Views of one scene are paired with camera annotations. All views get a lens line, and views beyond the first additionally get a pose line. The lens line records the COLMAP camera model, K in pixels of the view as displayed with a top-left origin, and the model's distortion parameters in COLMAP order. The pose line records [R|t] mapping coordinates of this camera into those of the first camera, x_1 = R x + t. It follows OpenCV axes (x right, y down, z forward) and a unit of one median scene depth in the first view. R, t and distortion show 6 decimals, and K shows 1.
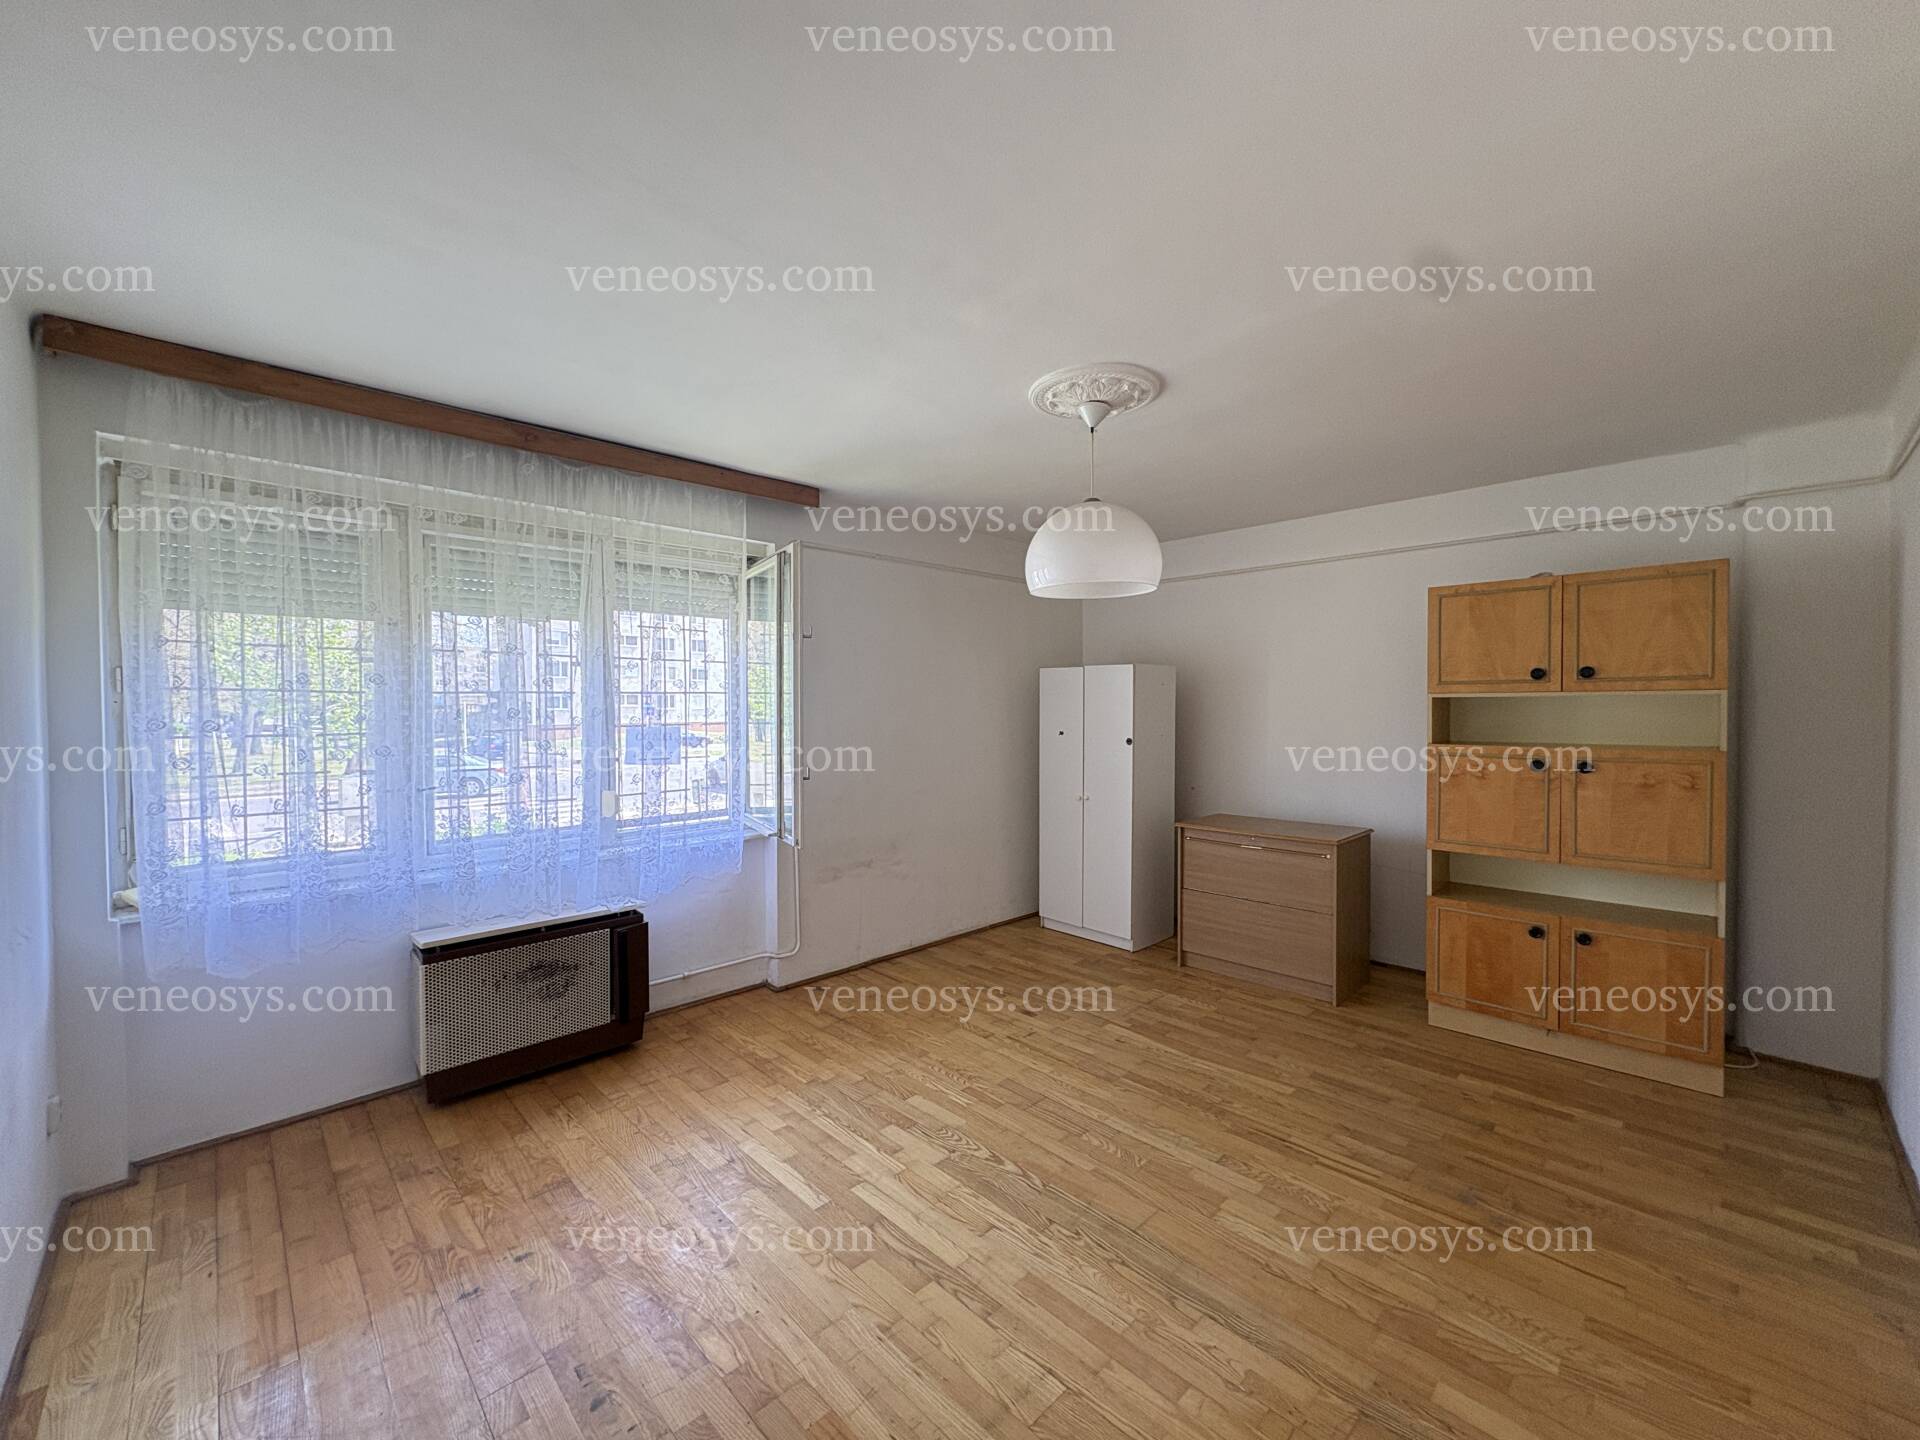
lens RADIAL K [[764.8, 0, 956.7], [0, 764.8, 724.1], [0, 0, 1]] dist [0.002331, 0.000577]
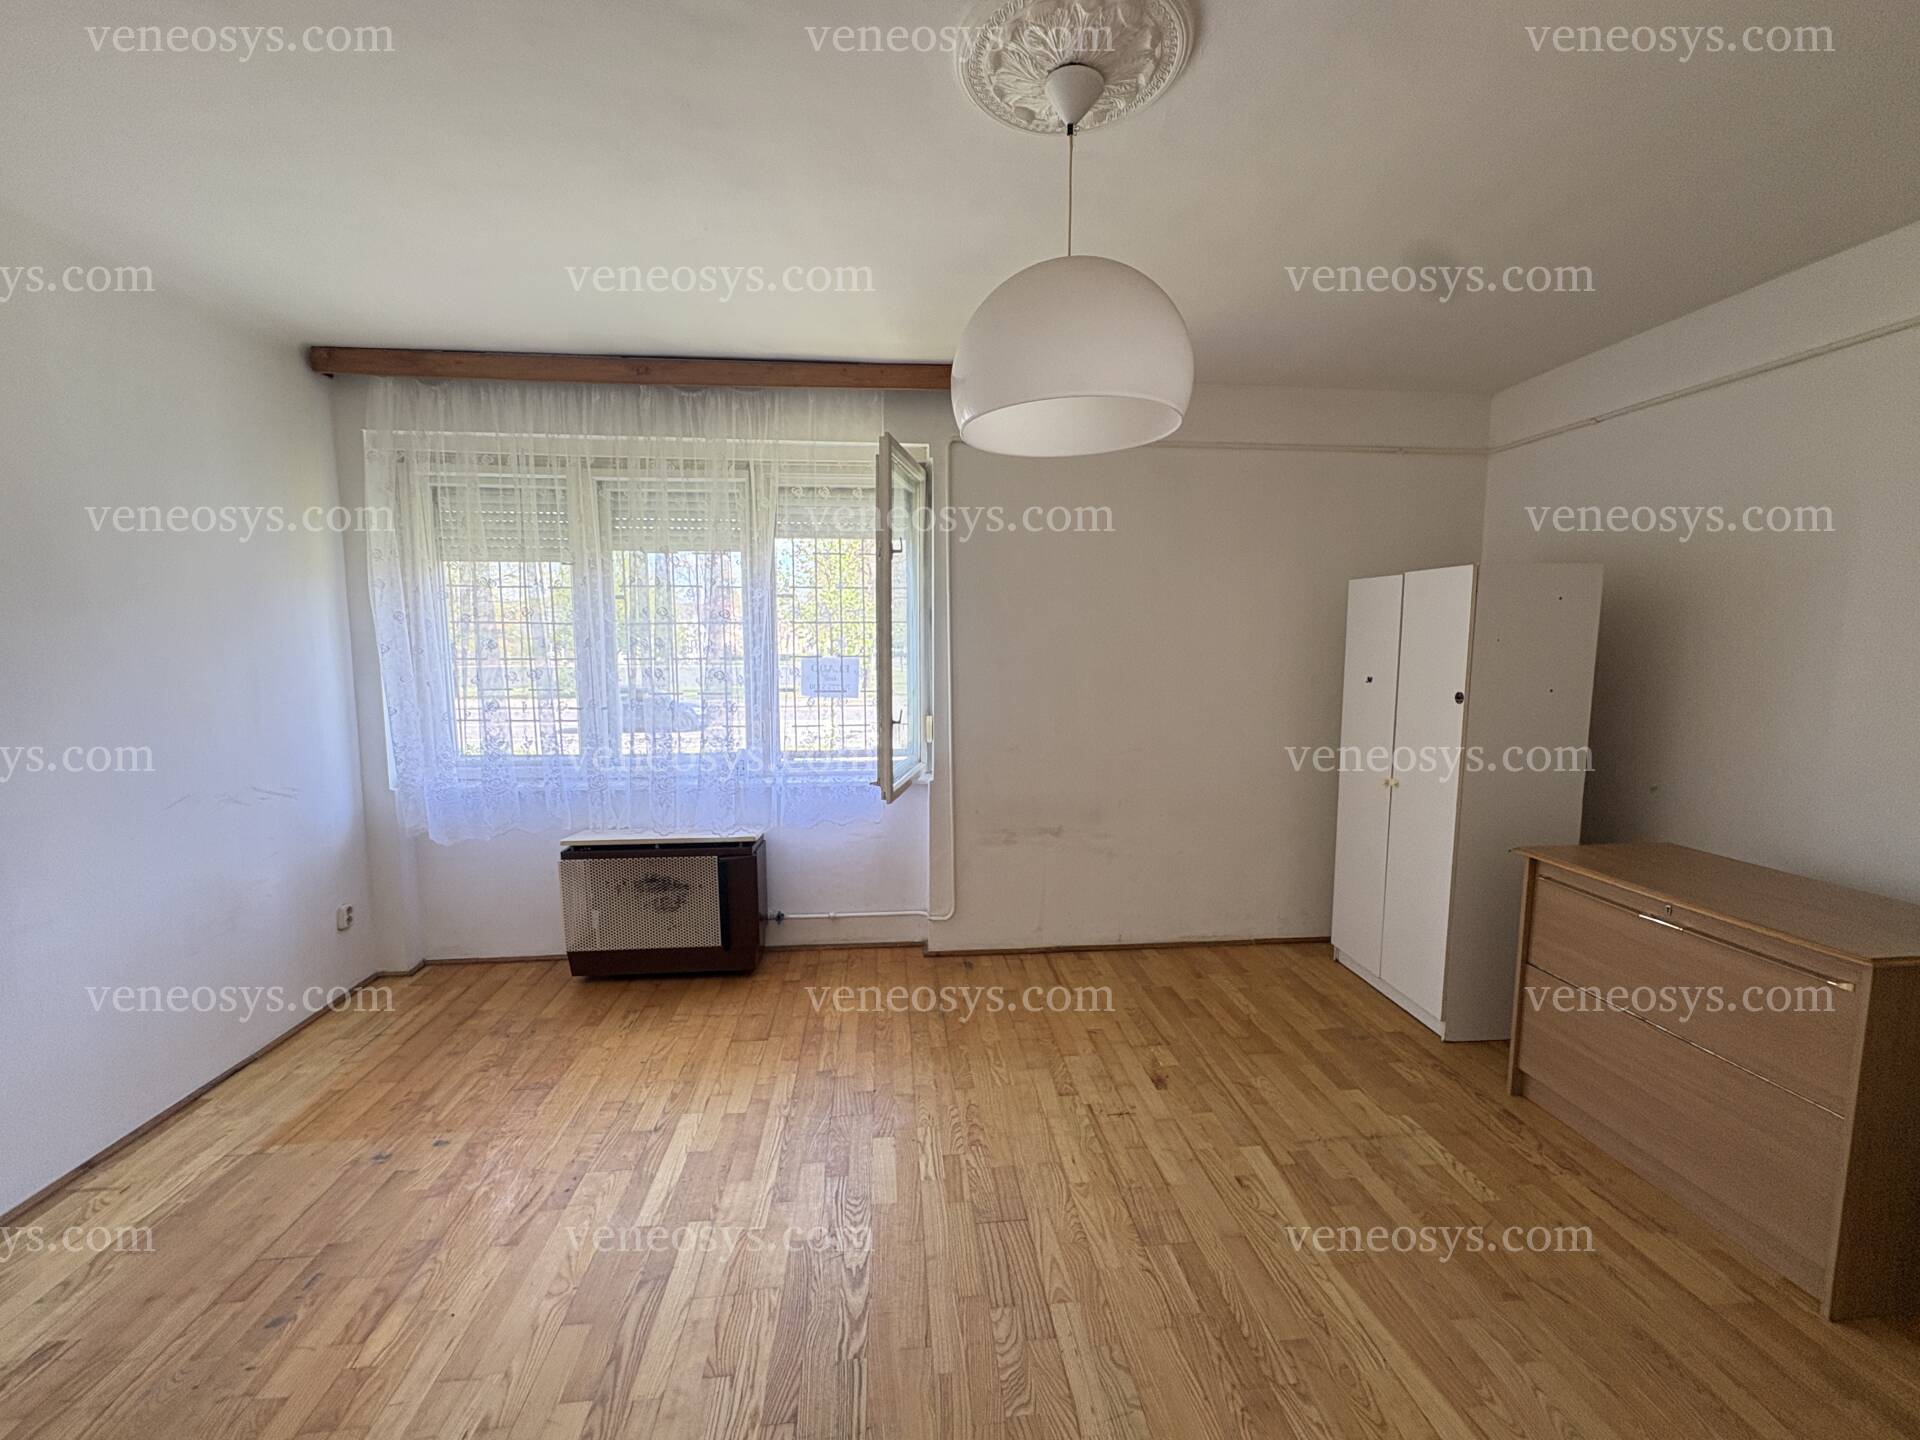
lens RADIAL K [[764.8, 0, 956.7], [0, 764.8, 724.1], [0, 0, 1]] dist [0.002331, 0.000577]
pose [[0.778625, 0.071505, -0.623402, 0.409676], [-0.017527, 0.995577, 0.092303, -0.006716], [0.627245, -0.060943, 0.776434, 0.416265]]
